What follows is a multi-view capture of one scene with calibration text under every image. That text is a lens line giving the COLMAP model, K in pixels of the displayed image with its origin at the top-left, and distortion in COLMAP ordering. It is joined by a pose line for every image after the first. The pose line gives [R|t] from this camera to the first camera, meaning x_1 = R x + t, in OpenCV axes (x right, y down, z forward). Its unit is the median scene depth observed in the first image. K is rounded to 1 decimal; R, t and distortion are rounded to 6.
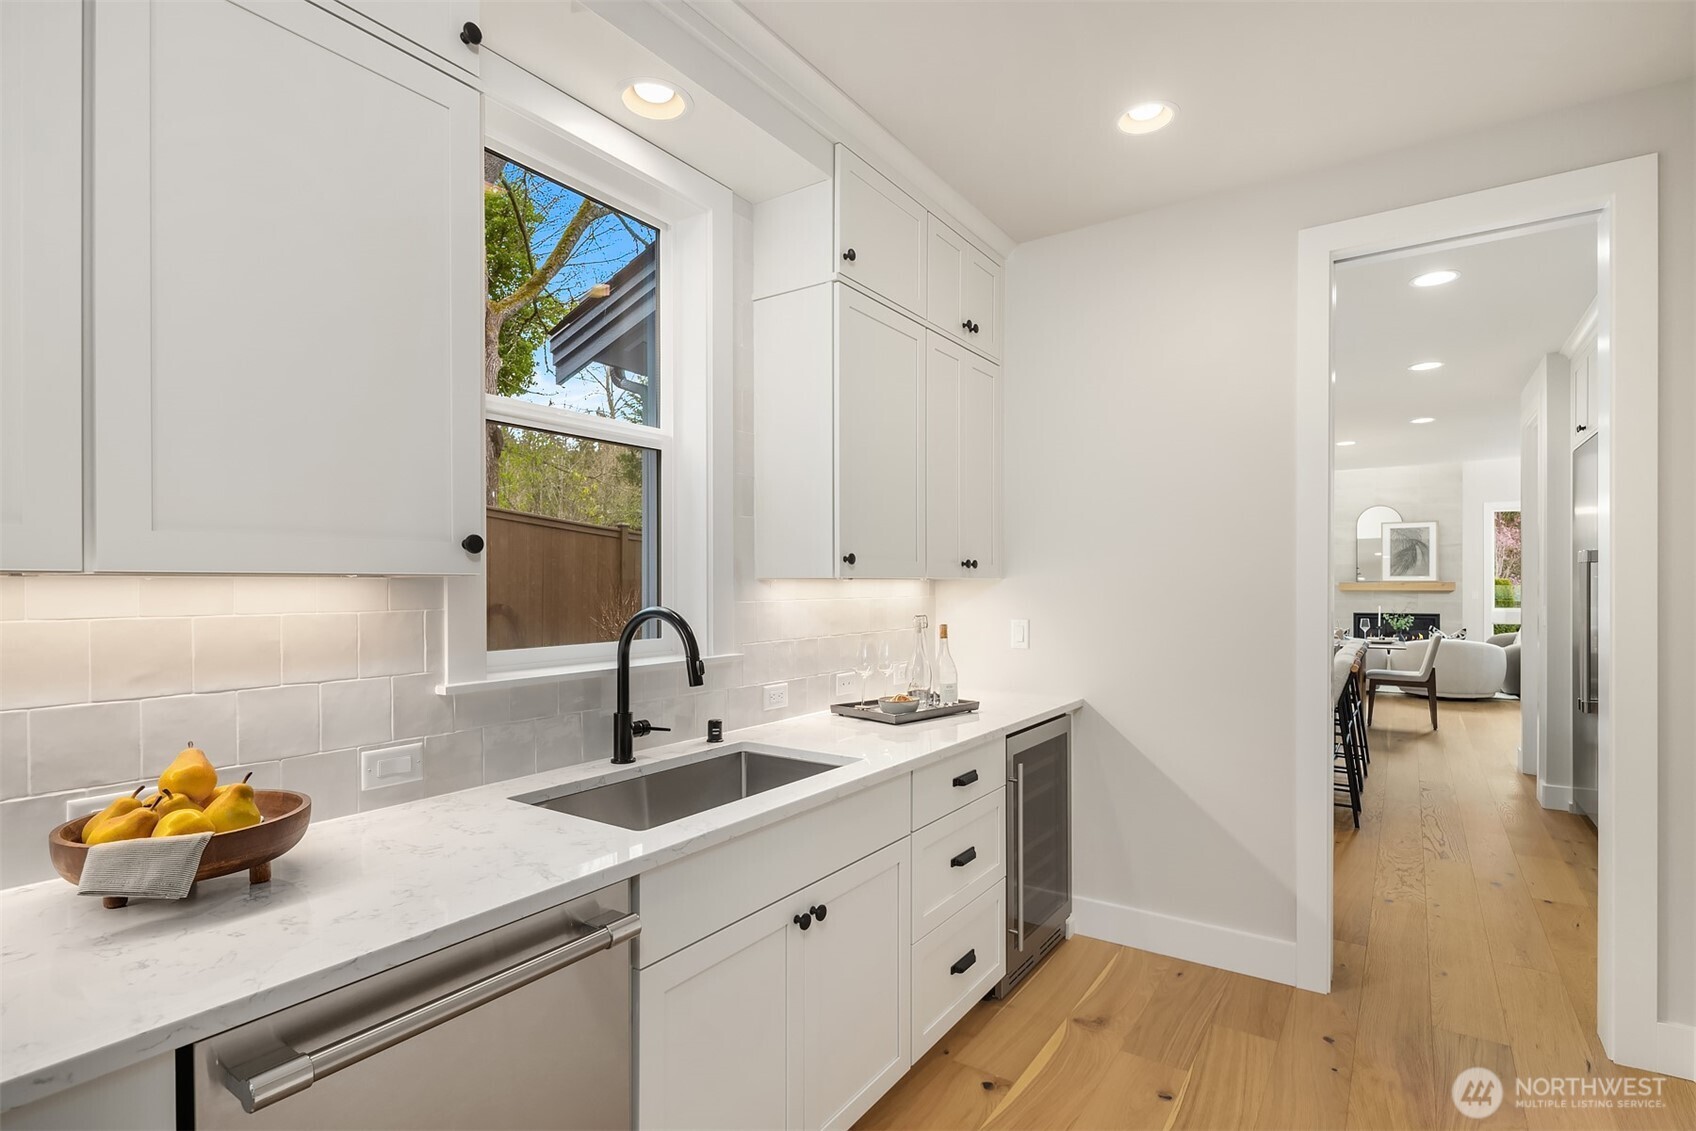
lens RADIAL K [[825.1, 0, 854.3], [0, 825.1, 583.3], [0, 0, 1]] dist [0.000899, -0.001688]
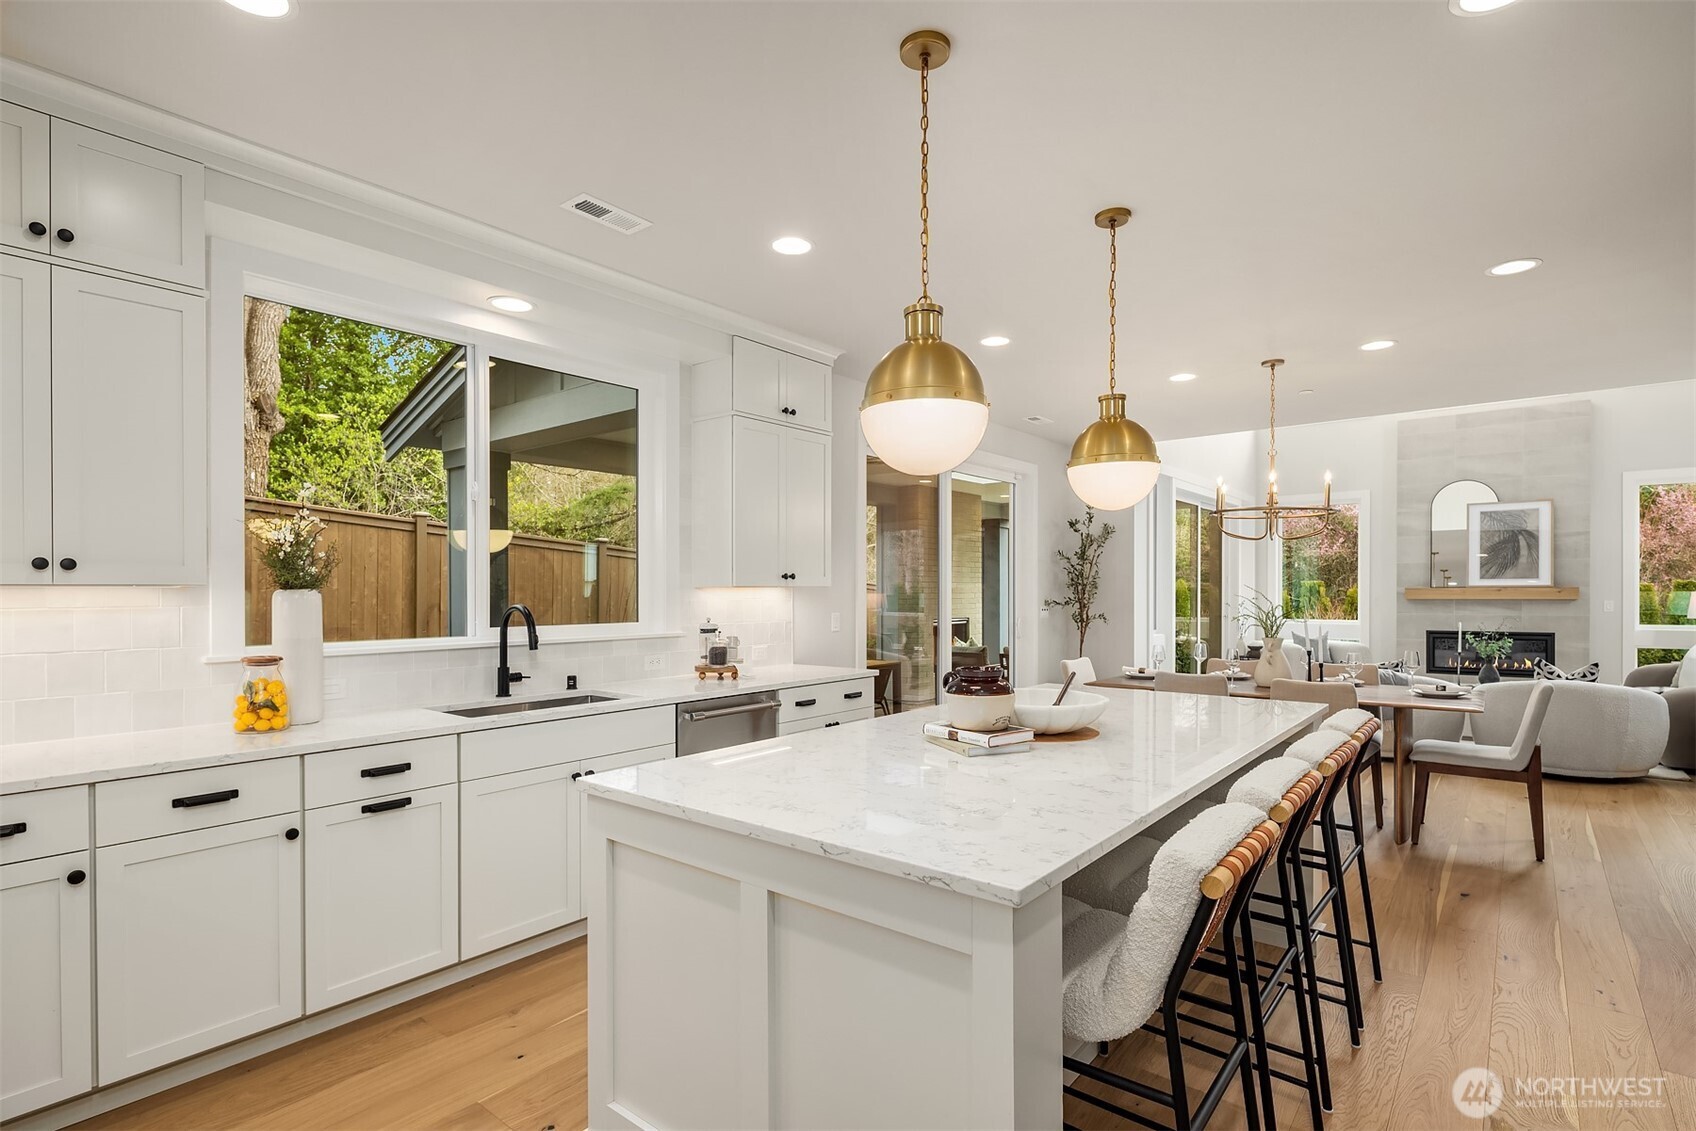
lens RADIAL K [[825.1, 0, 845.5], [0, 825.1, 603.7], [0, 0, 1]] dist [0.000899, -0.001688]
pose [[0.995251, 0.000697, -0.097340, 0.186271], [0.000059, 0.999970, 0.007766, 0.006829], [0.097342, -0.007735, 0.995221, 0.255625]]
